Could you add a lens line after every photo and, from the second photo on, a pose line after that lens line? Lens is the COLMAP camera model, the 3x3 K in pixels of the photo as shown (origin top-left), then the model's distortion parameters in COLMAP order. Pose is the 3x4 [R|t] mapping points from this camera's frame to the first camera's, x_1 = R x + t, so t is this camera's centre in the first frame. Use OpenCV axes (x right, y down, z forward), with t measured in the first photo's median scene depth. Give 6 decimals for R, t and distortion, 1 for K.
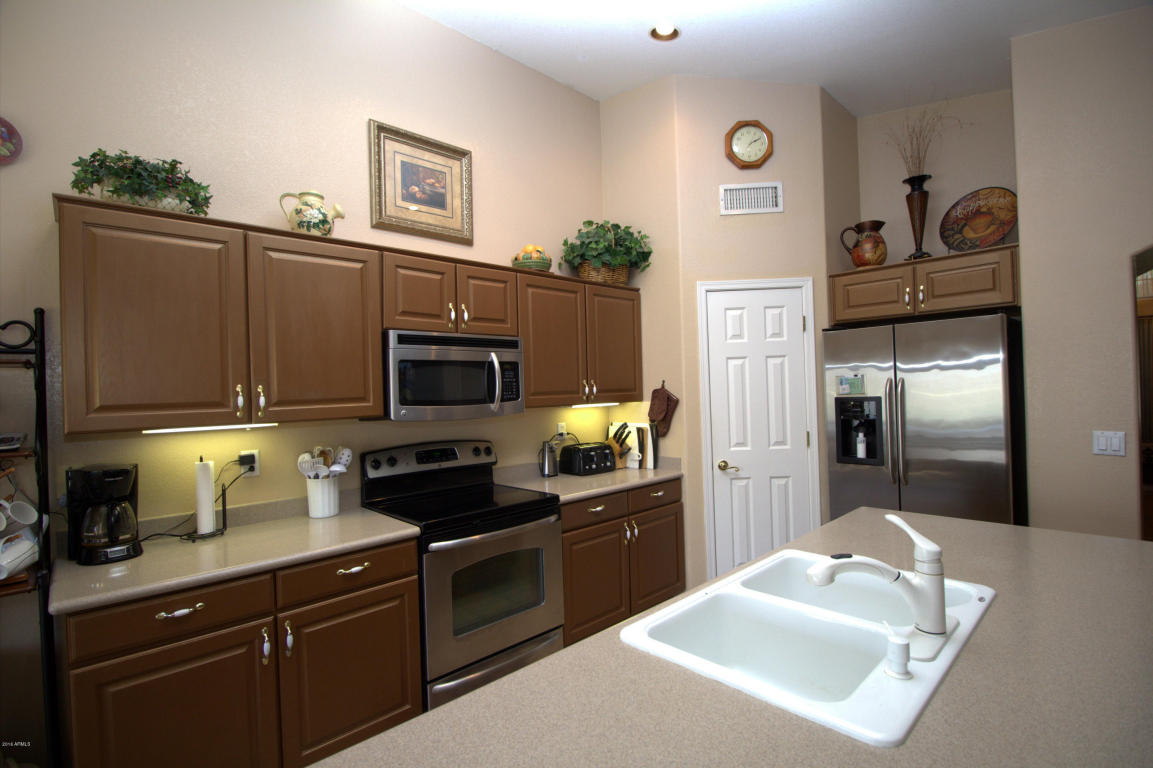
lens RADIAL K [[534.5, 0, 578.5], [0, 534.5, 391.9], [0, 0, 1]] dist [-0.009930, -0.004090]
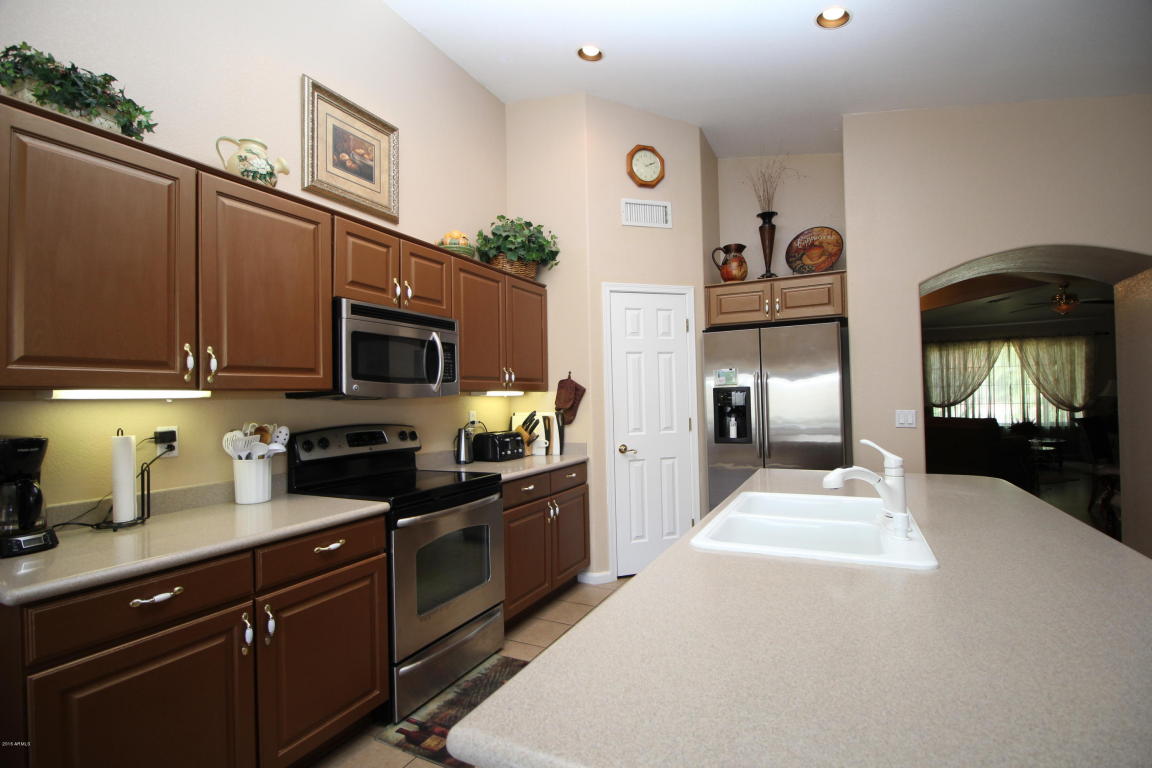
lens RADIAL K [[537.4, 0, 575.4], [0, 537.4, 392.4], [0, 0, 1]] dist [-0.008442, -0.006189]
pose [[0.941114, 0.014208, 0.337790, -0.254571], [-0.005097, 0.999599, -0.027845, 0.066032], [-0.338050, 0.024484, 0.940810, -0.022881]]
